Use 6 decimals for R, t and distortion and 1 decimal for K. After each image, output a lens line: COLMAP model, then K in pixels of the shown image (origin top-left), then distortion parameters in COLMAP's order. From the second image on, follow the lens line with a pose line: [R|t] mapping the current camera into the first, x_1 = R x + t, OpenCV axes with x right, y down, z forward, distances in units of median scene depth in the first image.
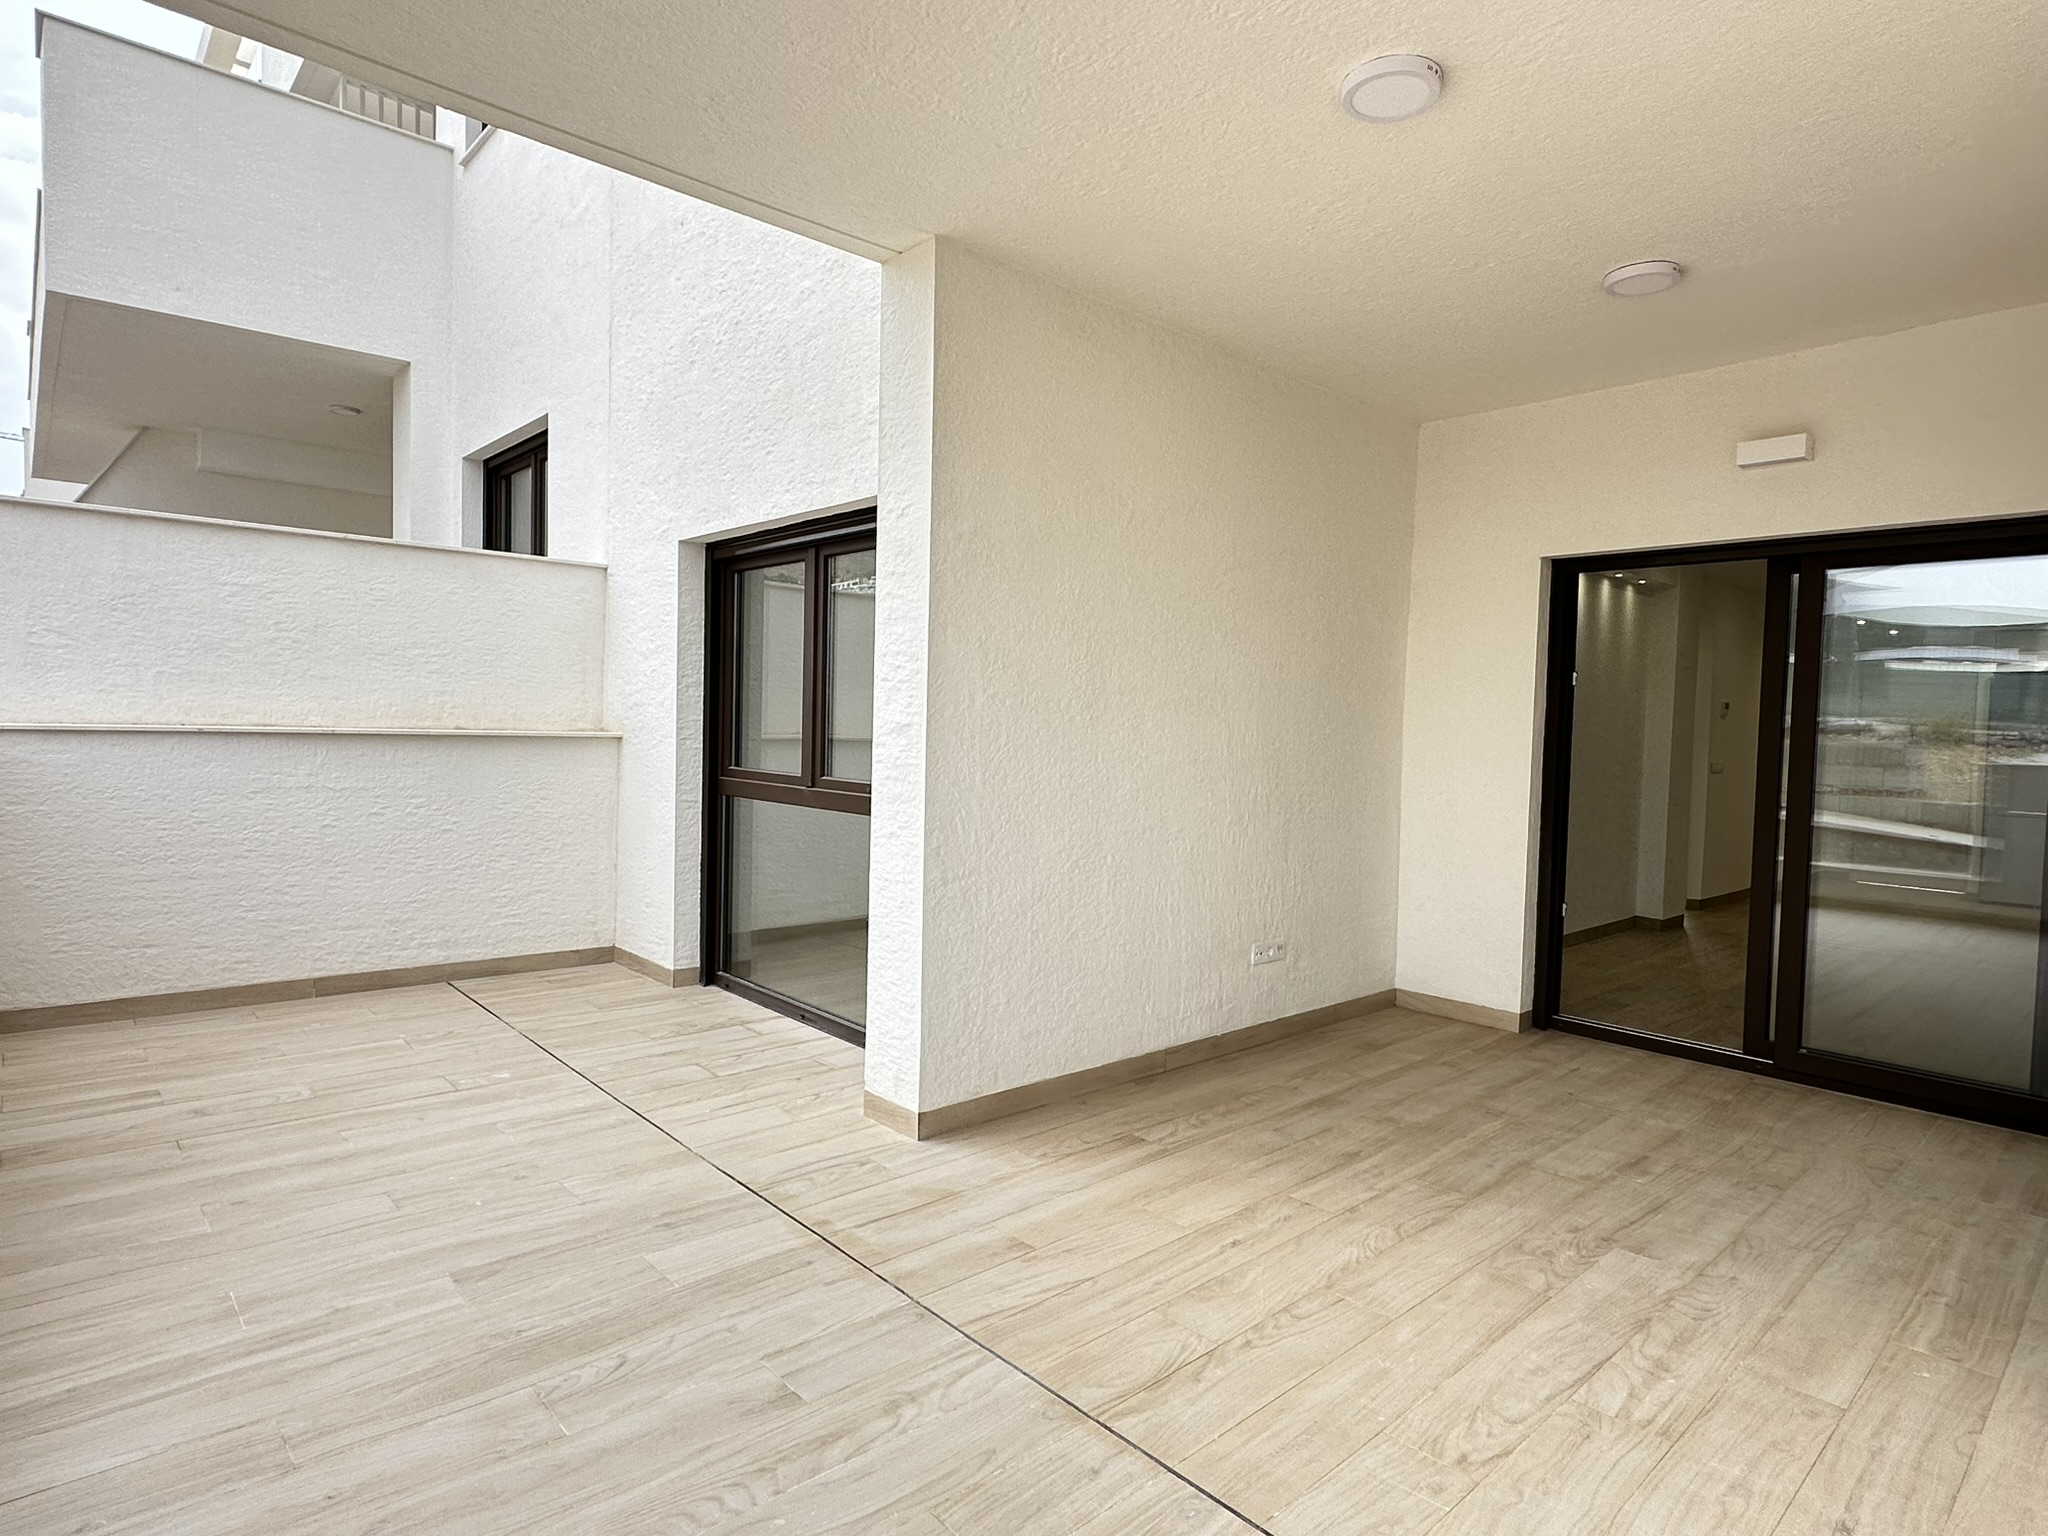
lens RADIAL K [[1122.0, 0, 1017.9], [0, 1122.0, 765.5], [0, 0, 1]] dist [-0.003070, -0.000829]
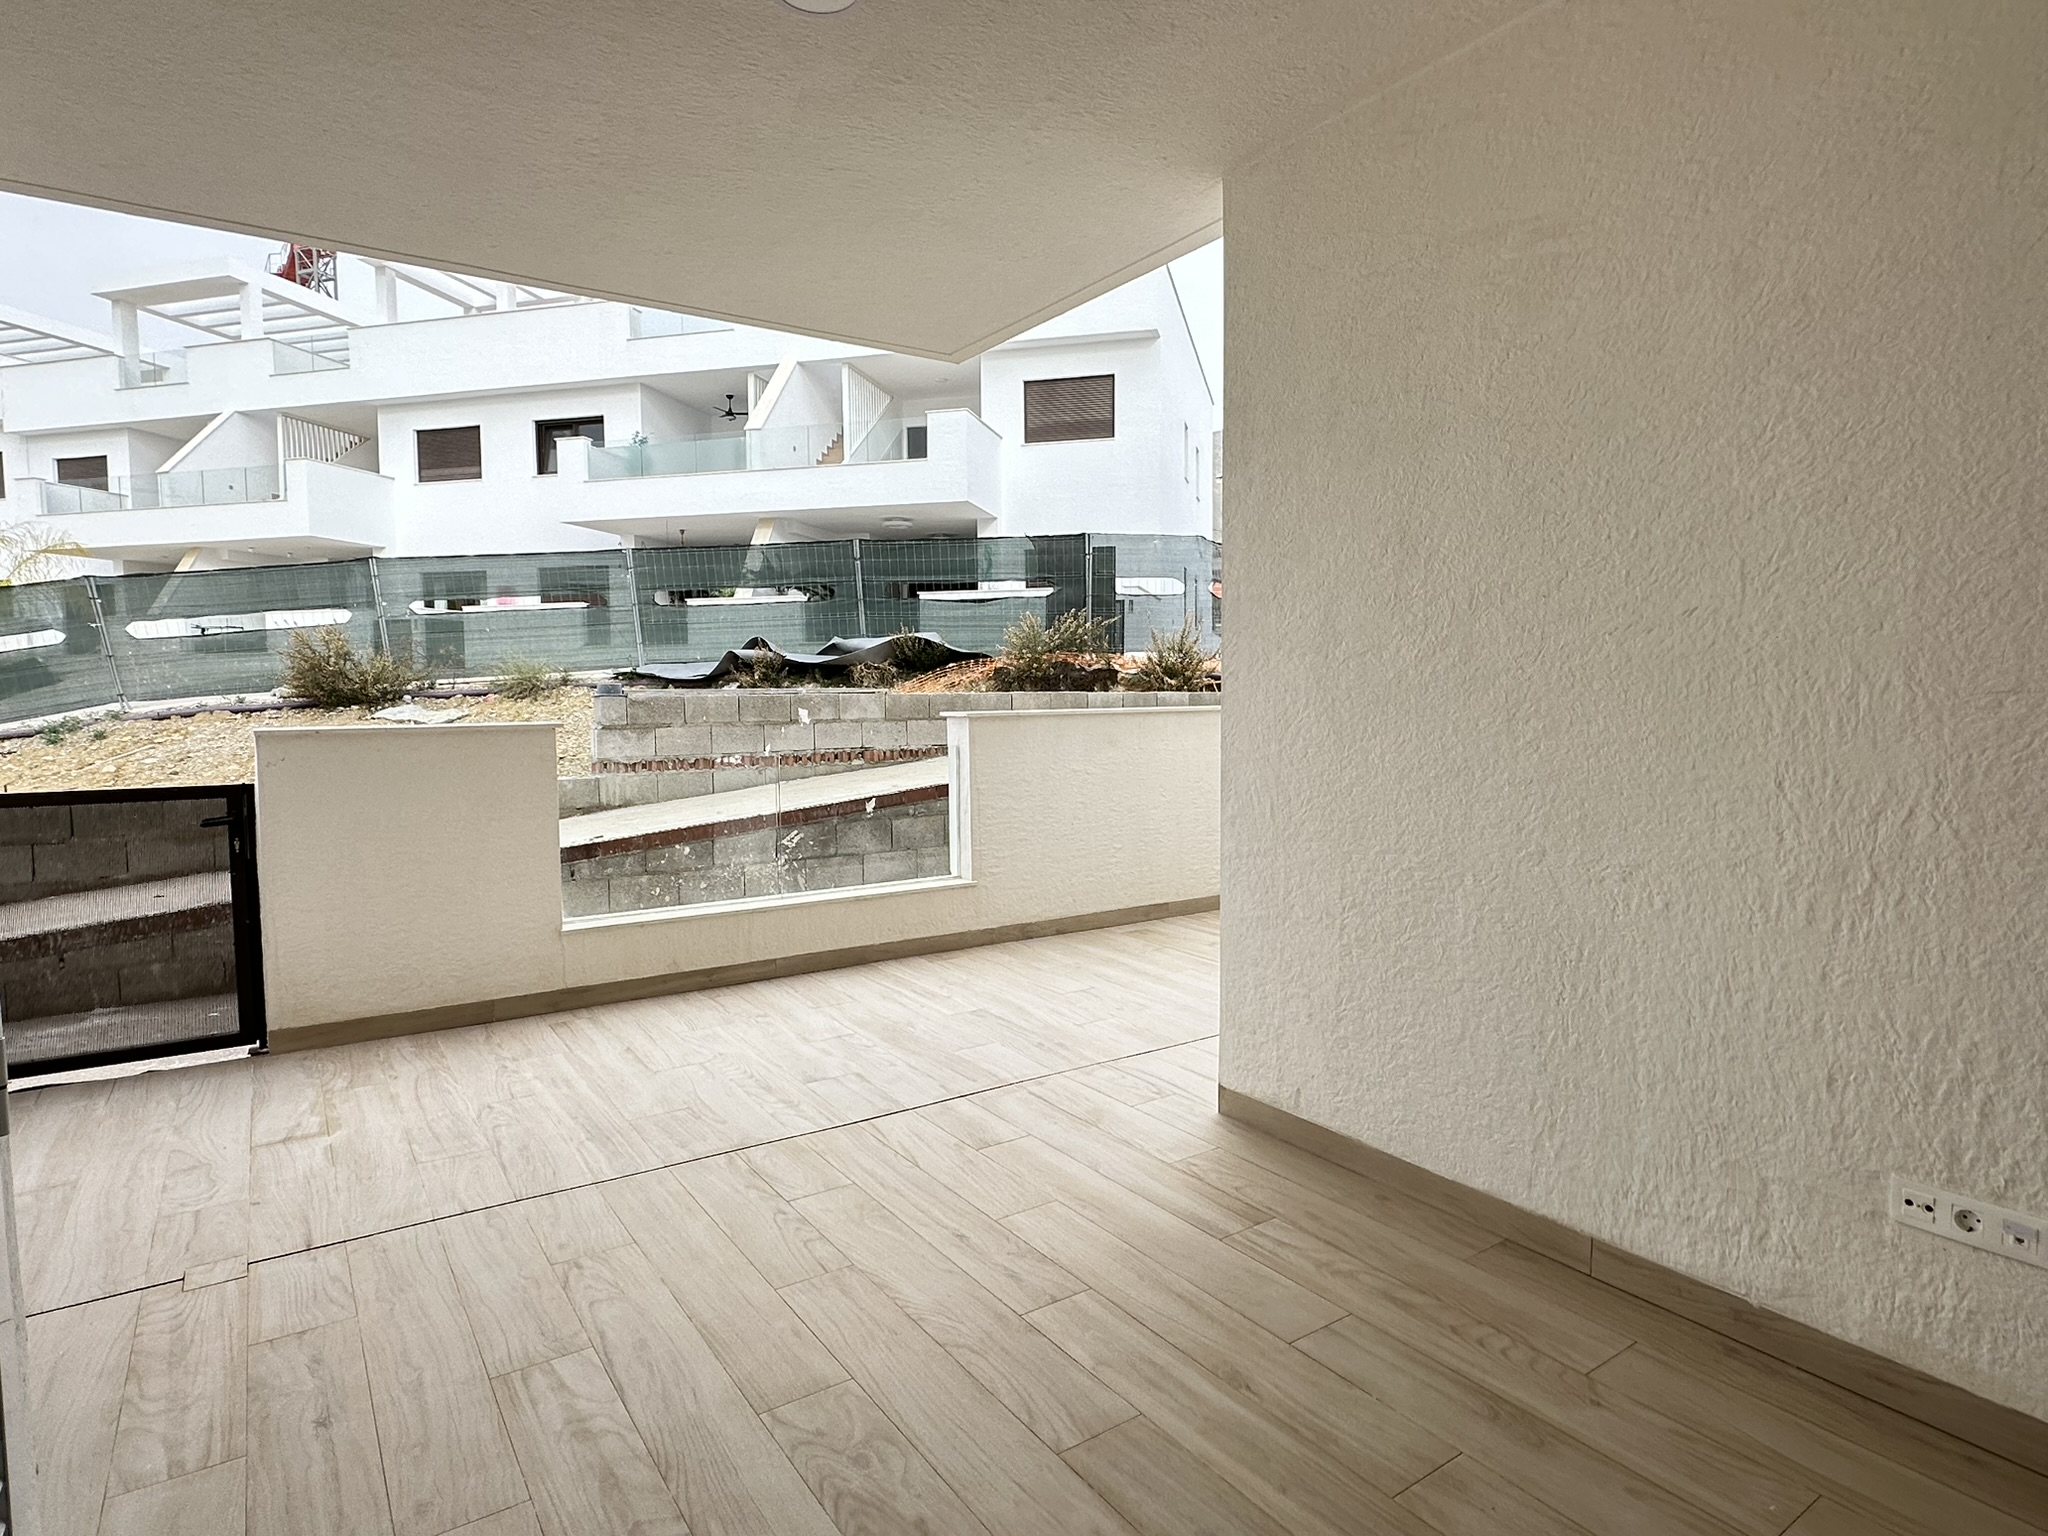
lens RADIAL K [[1122.0, 0, 1017.9], [0, 1122.0, 765.5], [0, 0, 1]] dist [-0.003070, -0.000829]
pose [[-0.142044, 0.039701, -0.989064, 1.010616], [-0.034359, 0.998395, 0.045011, -0.007454], [0.989264, 0.040377, -0.140452, 1.073418]]
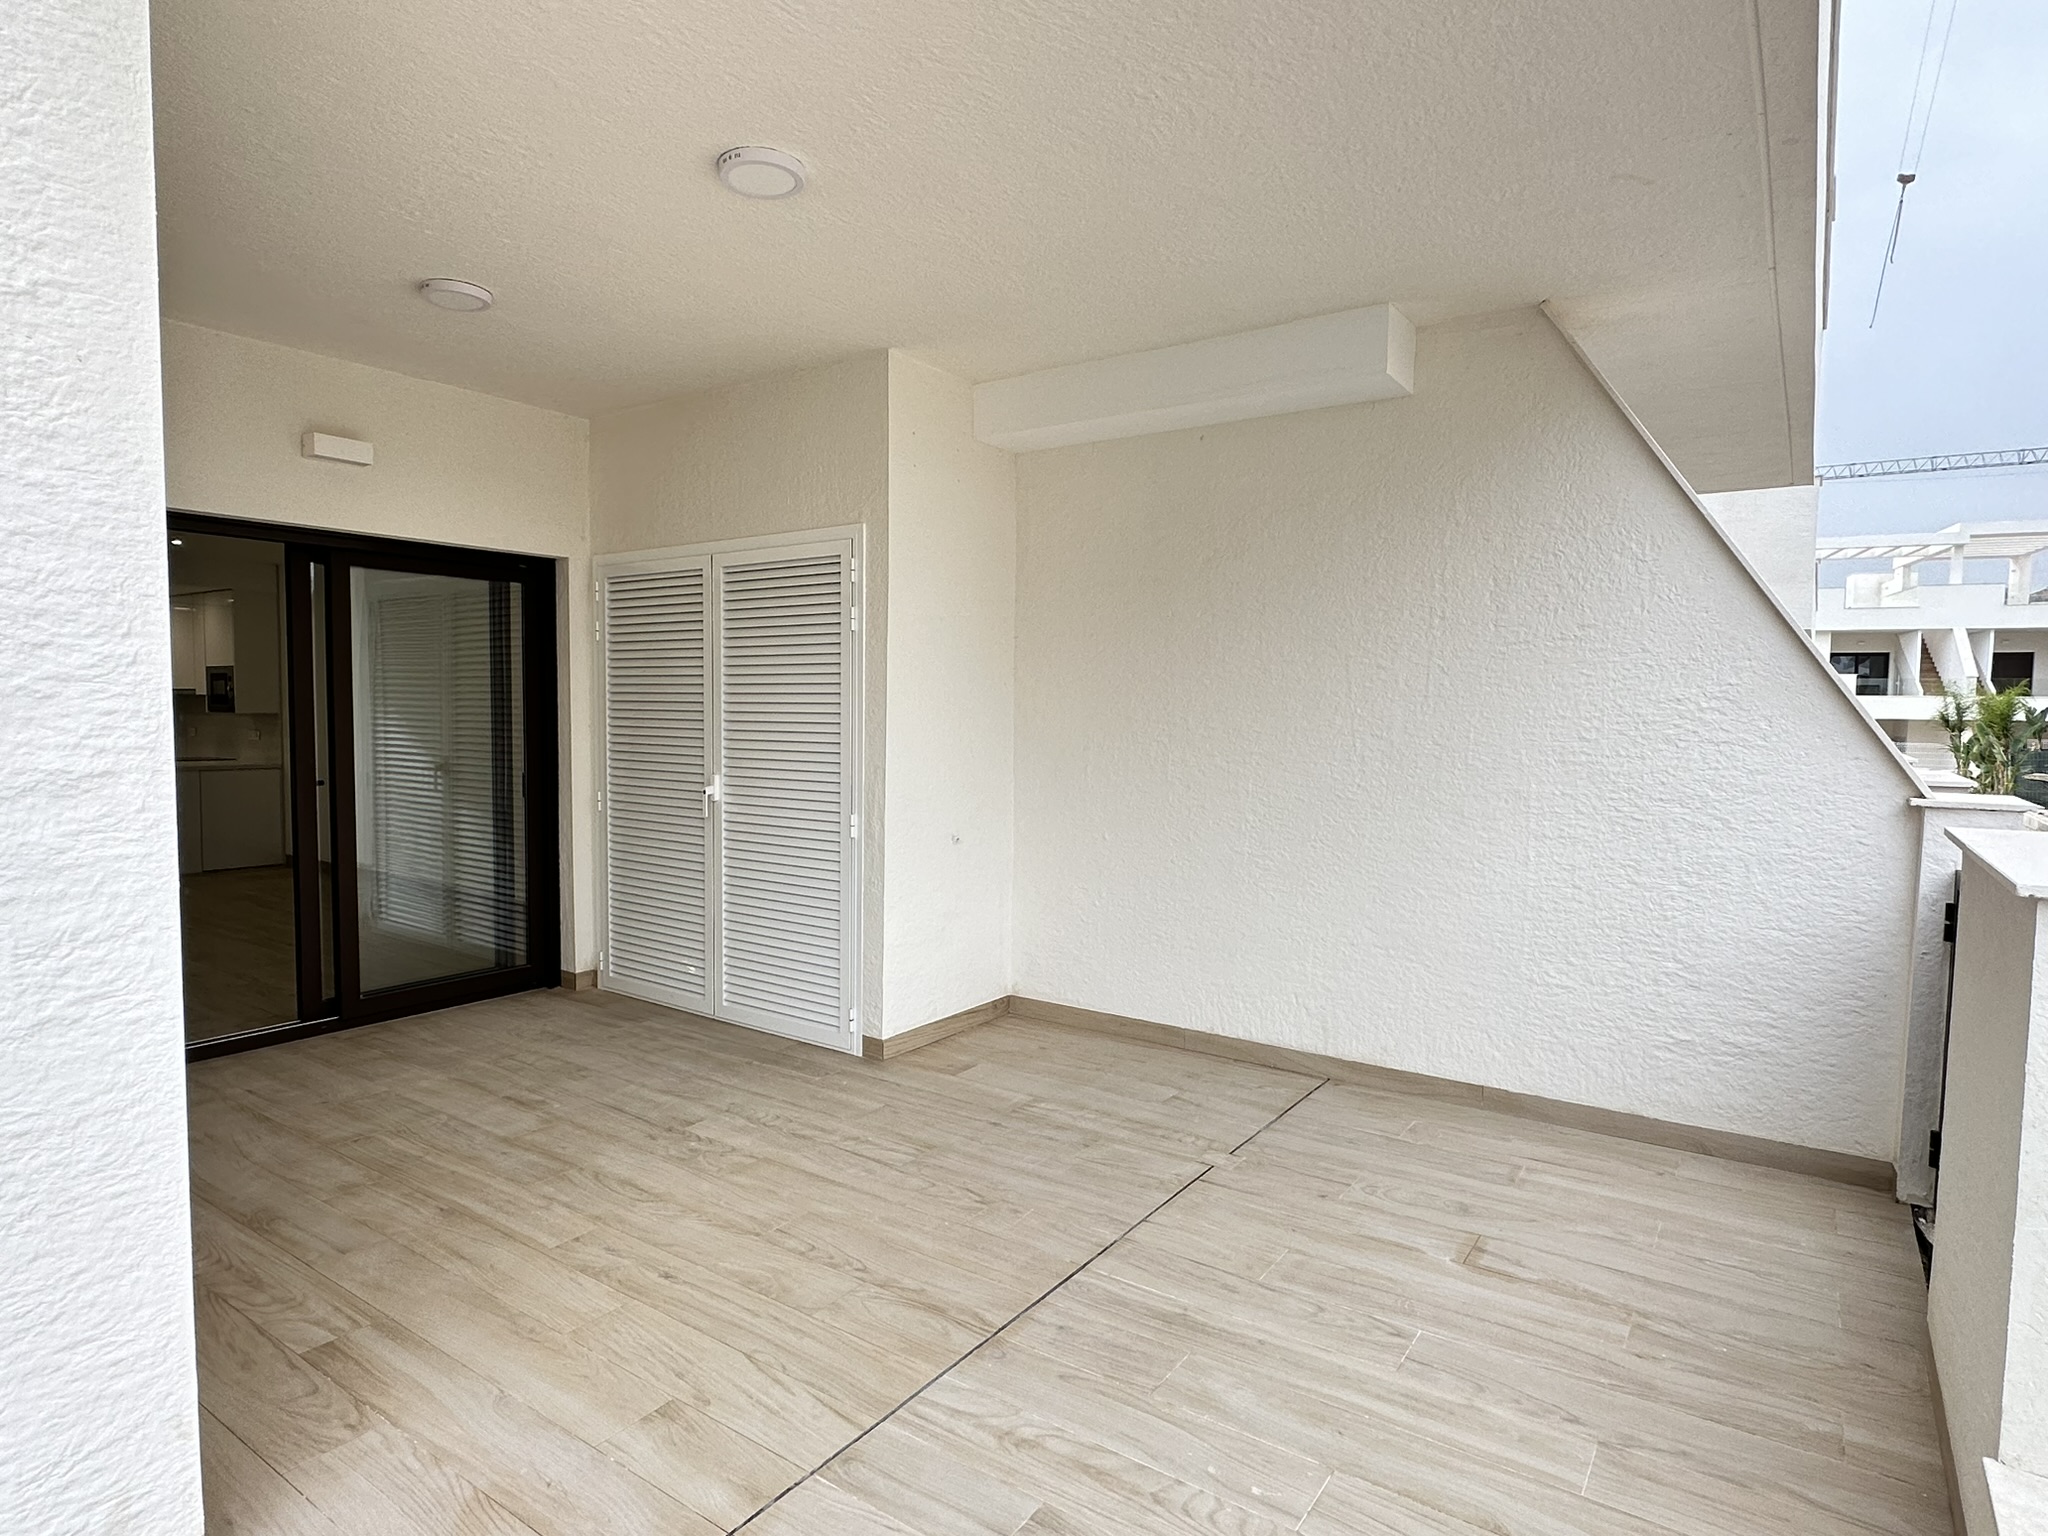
lens RADIAL K [[1122.0, 0, 1017.9], [0, 1122.0, 765.5], [0, 0, 1]] dist [-0.003070, -0.000829]
pose [[-0.223362, -0.079546, 0.971484, -0.717476], [0.019678, 0.996093, 0.086086, -0.082479], [-0.974537, 0.038345, -0.220925, 0.833746]]
